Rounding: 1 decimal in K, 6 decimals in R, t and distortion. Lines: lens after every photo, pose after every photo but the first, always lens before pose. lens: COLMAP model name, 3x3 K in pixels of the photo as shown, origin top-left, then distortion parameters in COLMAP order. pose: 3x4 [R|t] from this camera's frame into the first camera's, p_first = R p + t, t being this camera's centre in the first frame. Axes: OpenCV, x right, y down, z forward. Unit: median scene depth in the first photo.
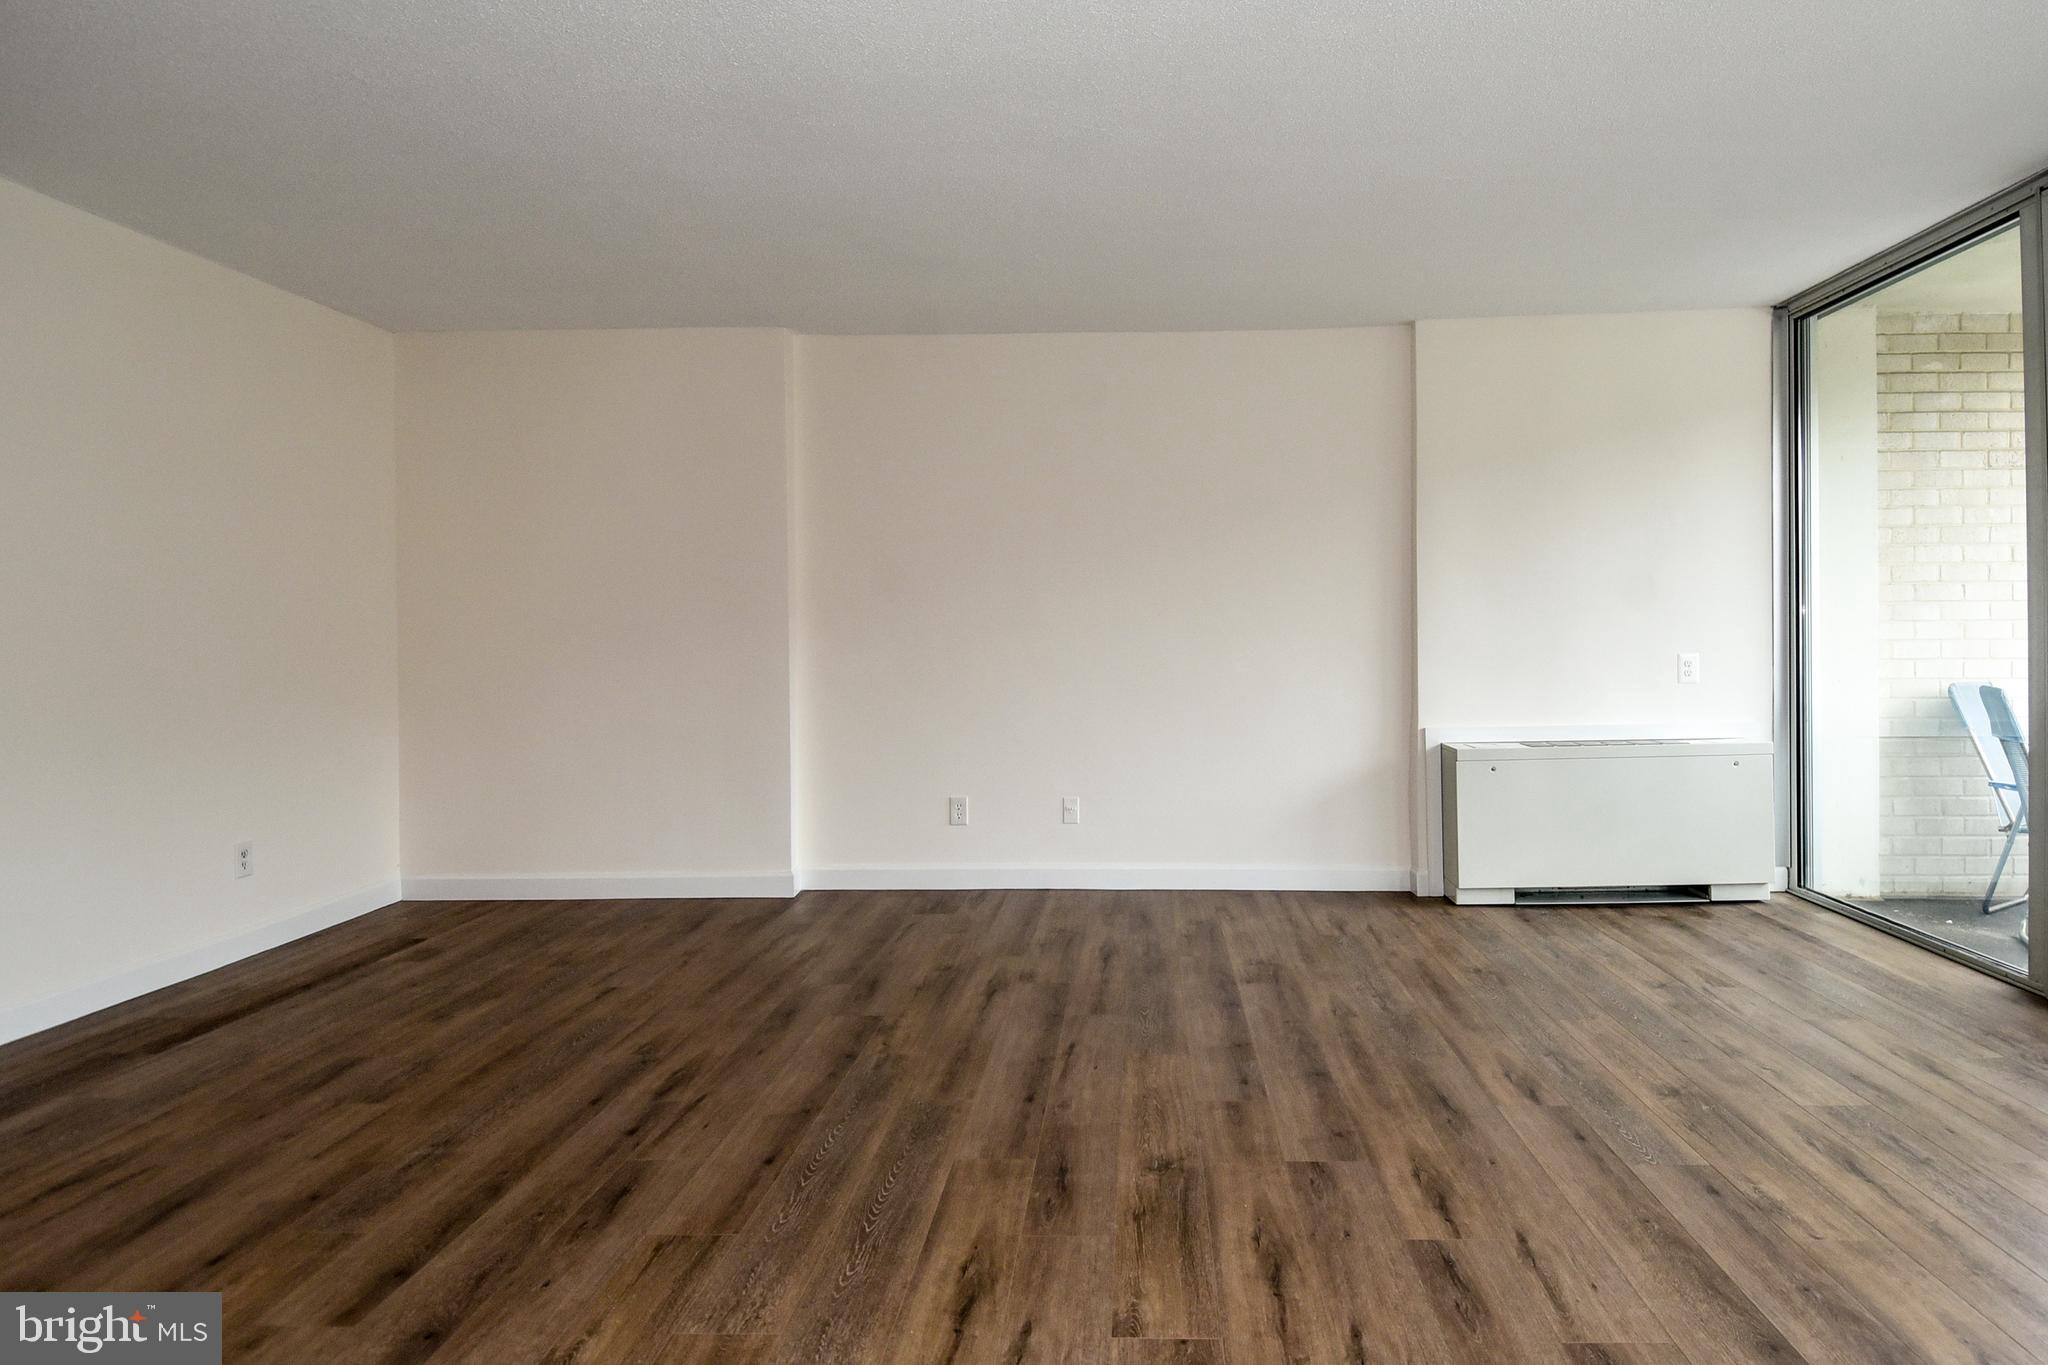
lens RADIAL K [[1079.1, 0, 1049.7], [0, 1079.1, 666.6], [0, 0, 1]] dist [0.046134, -0.047803]
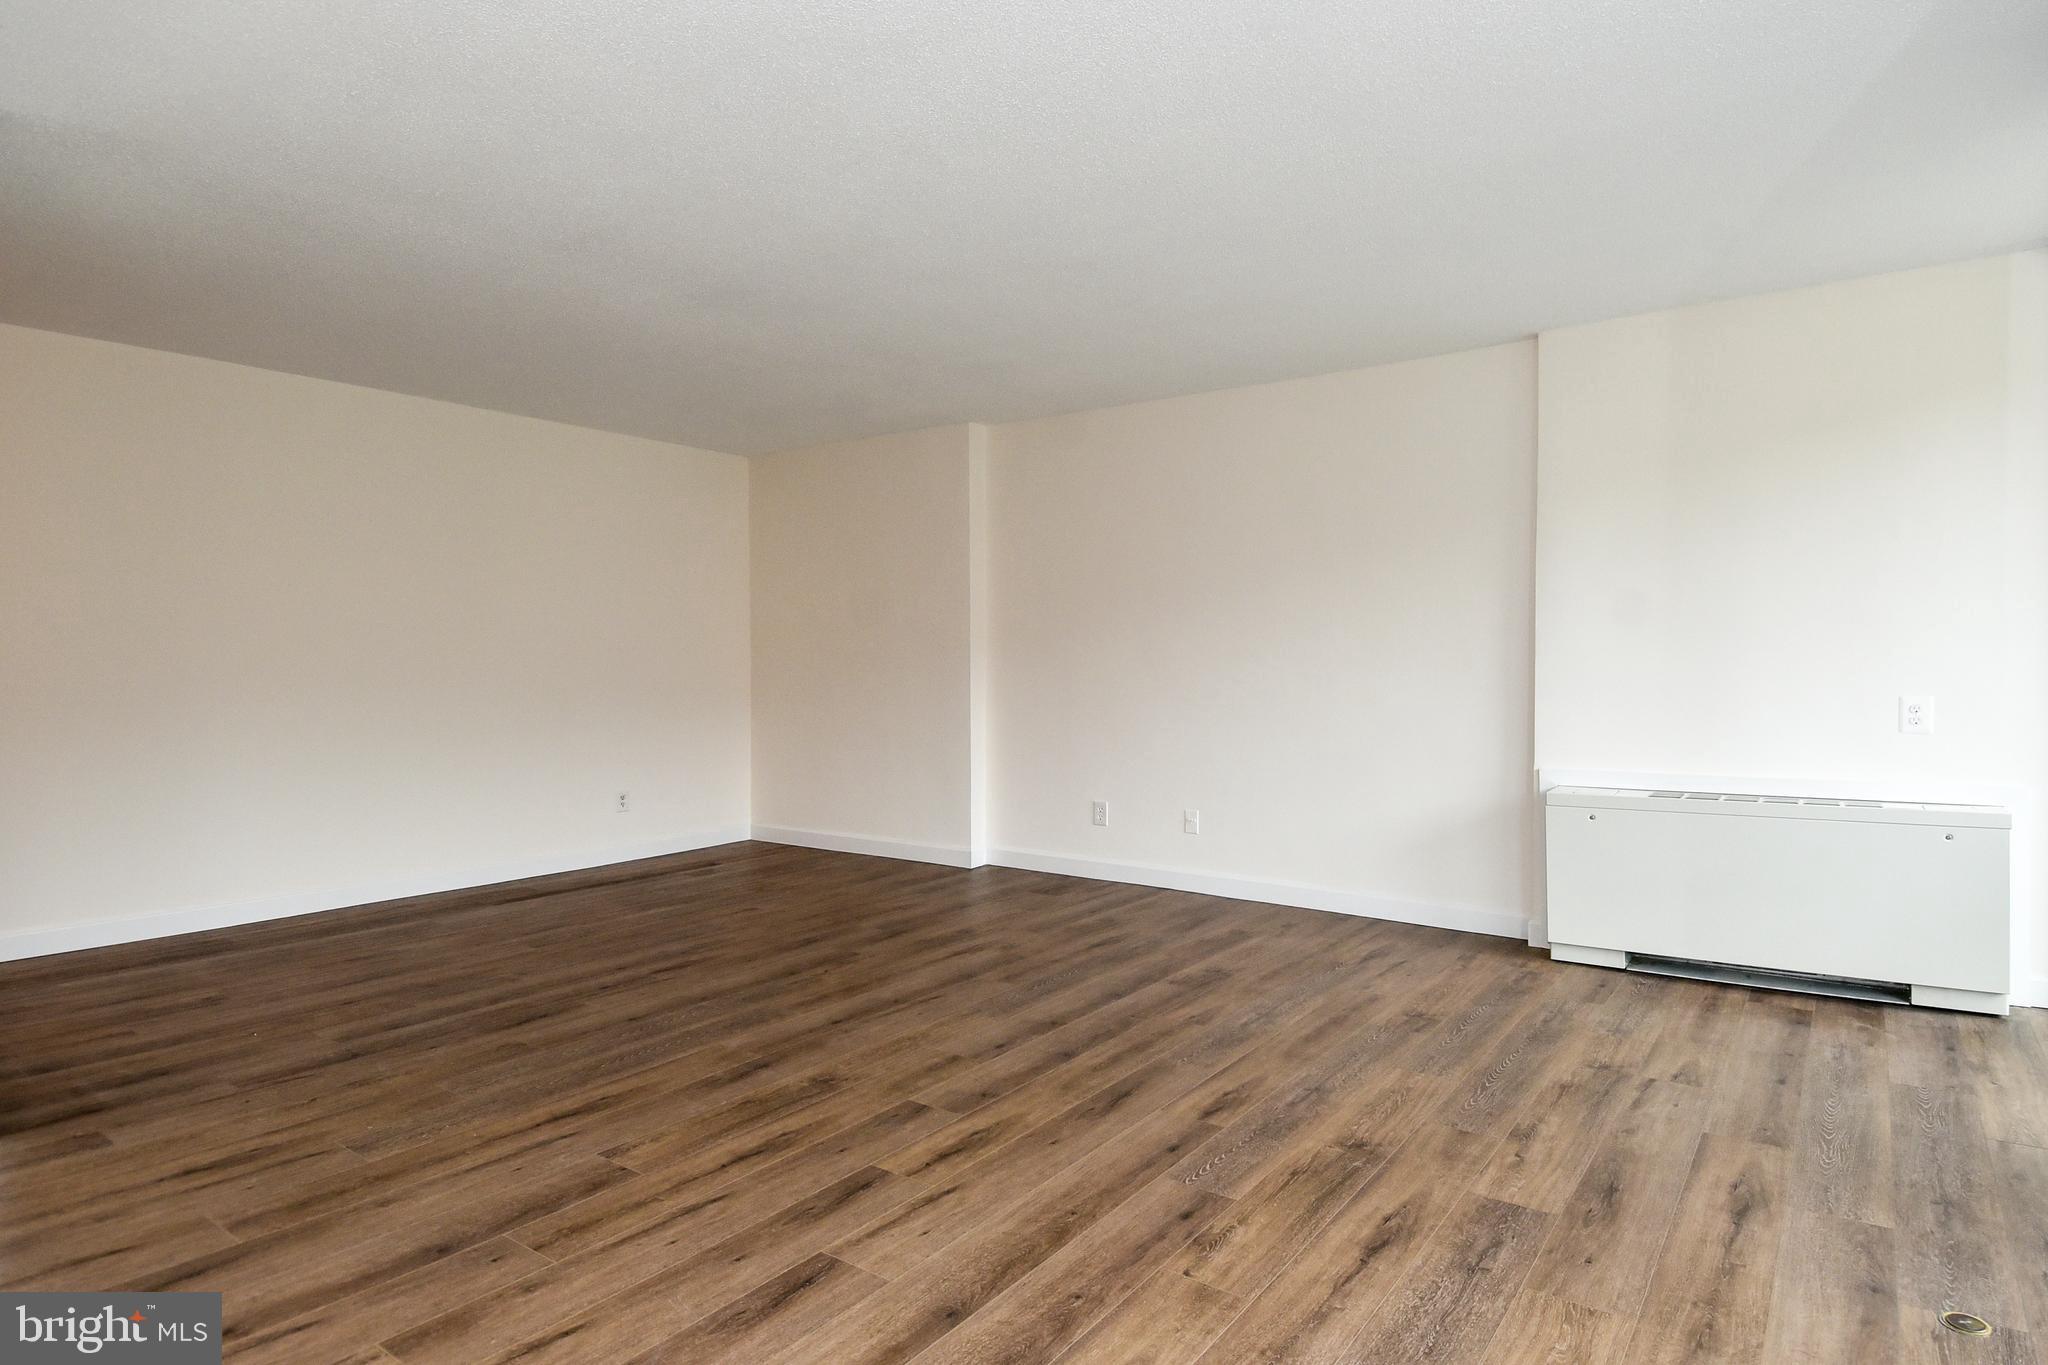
lens RADIAL K [[1039.4, 0, 1075.1], [0, 1039.4, 675.7], [0, 0, 1]] dist [0.040294, -0.044195]
pose [[0.857045, 0.017369, -0.514949, 0.818559], [-0.023034, 0.999724, -0.004616, -0.000437], [0.514727, 0.015817, 0.857208, 0.104891]]
